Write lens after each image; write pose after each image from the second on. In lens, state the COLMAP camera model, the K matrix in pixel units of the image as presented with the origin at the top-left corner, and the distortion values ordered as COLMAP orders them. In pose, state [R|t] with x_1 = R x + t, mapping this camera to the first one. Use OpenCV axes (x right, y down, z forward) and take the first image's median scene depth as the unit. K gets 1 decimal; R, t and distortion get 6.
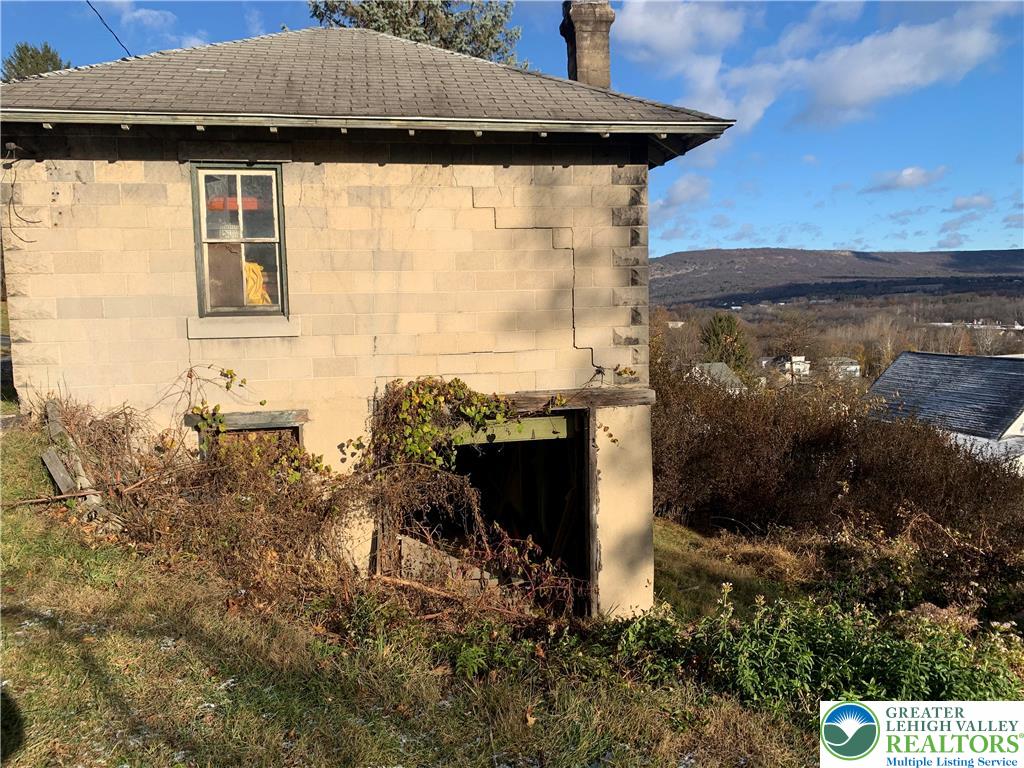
lens RADIAL K [[796.5, 0, 509.5], [0, 796.5, 386.5], [0, 0, 1]] dist [0.073644, -0.080700]
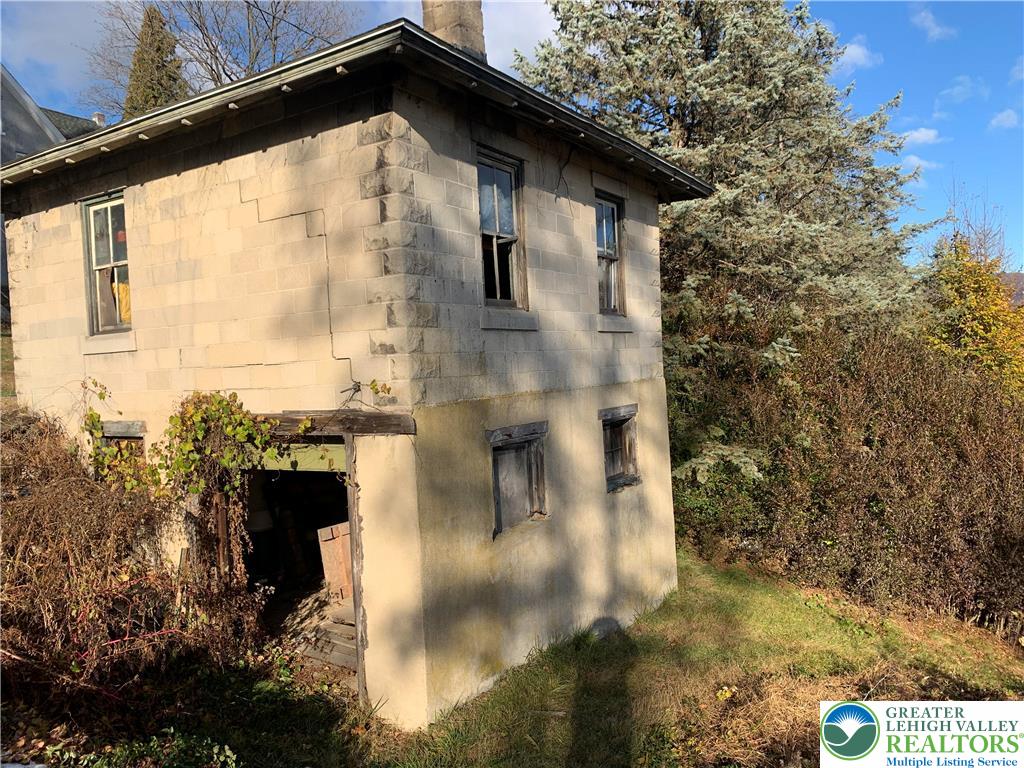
lens RADIAL K [[796.5, 0, 512.2], [0, 796.5, 381.8], [0, 0, 1]] dist [0.073644, -0.080700]
pose [[0.709425, 0.004285, -0.704768, 0.796657], [-0.038726, 0.998708, -0.032910, -0.005802], [0.703717, 0.050640, 0.708674, 0.578980]]
